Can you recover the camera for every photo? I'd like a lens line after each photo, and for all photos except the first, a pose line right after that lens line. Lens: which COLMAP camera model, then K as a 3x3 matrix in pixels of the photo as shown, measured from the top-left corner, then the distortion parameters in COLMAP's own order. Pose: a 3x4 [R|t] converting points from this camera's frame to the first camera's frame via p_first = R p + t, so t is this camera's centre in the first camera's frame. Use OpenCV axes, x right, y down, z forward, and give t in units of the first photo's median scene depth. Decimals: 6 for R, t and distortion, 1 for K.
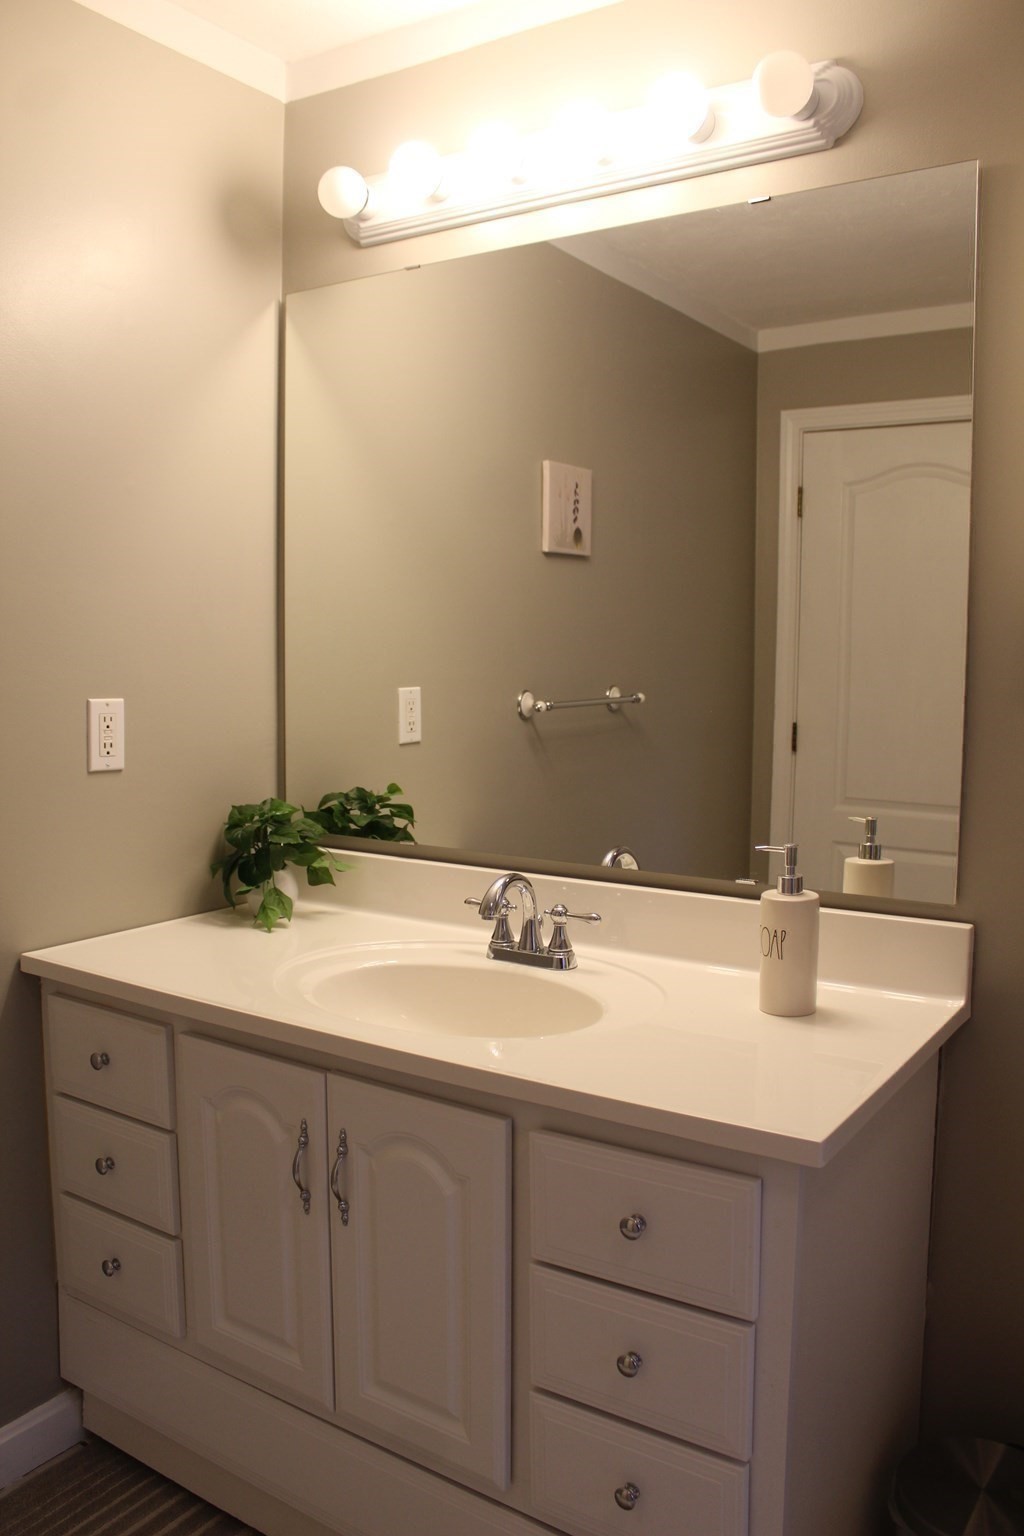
lens RADIAL K [[1272.7, 0, 507.1], [0, 1272.7, 769.9], [0, 0, 1]] dist [-0.153668, 0.119792]
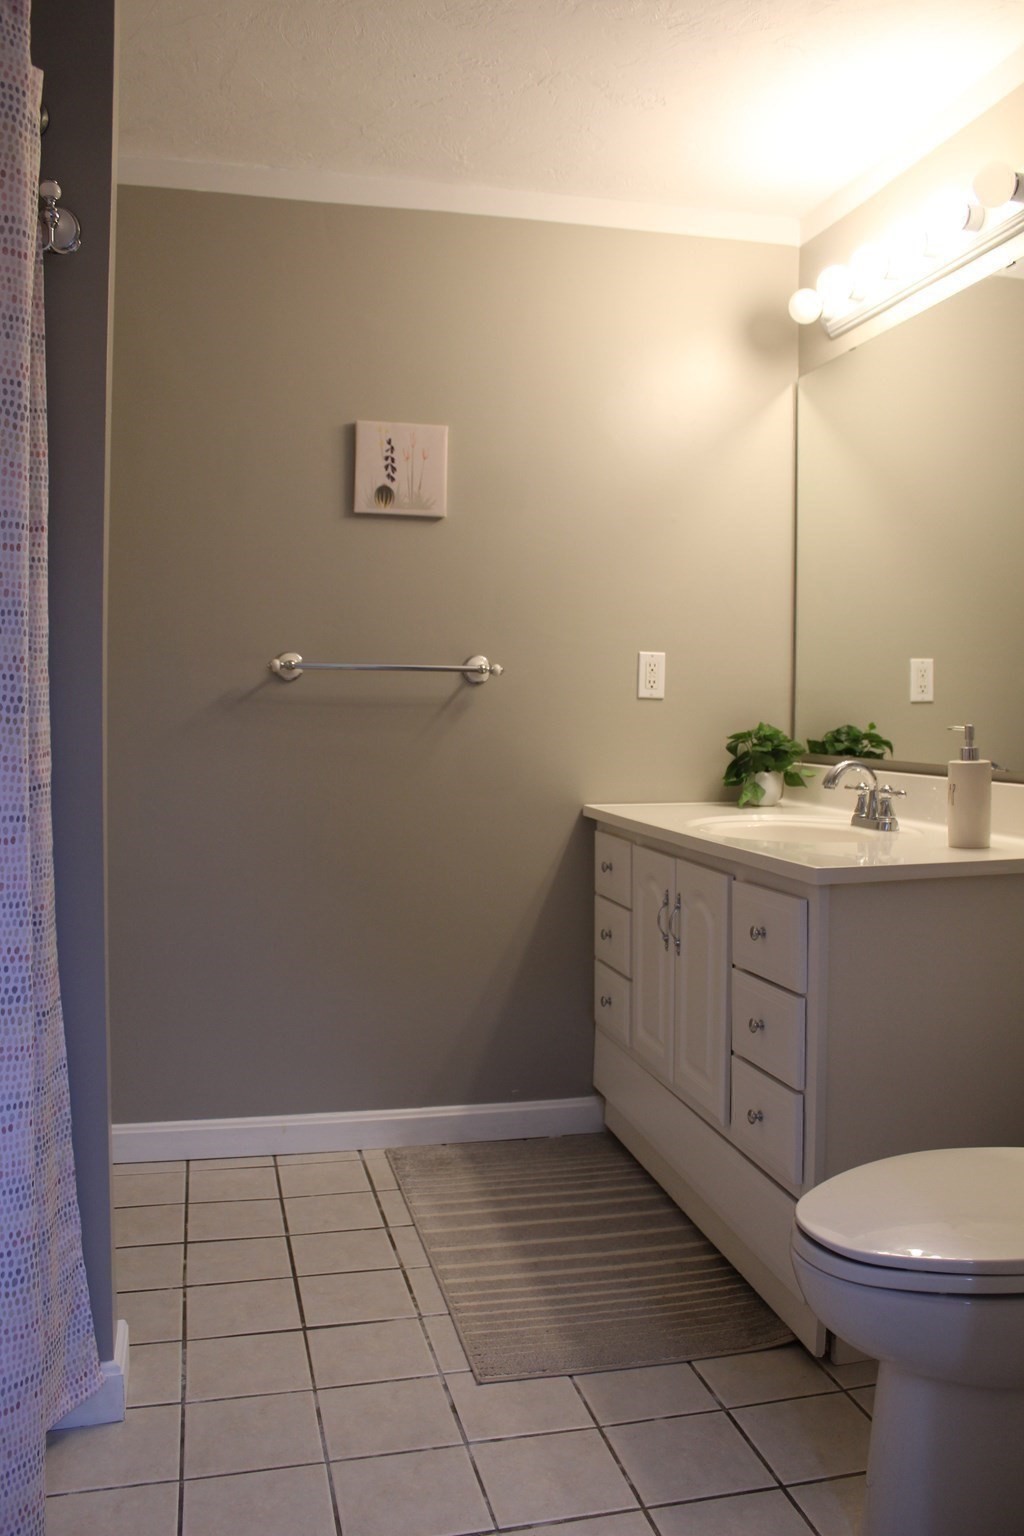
lens RADIAL K [[1272.7, 0, 512.7], [0, 1272.7, 764.7], [0, 0, 1]] dist [-0.153668, 0.119792]
pose [[0.737357, 0.029569, -0.674856, 0.625906], [-0.067555, 0.997261, -0.030117, 0.142713], [0.672117, 0.067797, 0.737335, -0.281777]]
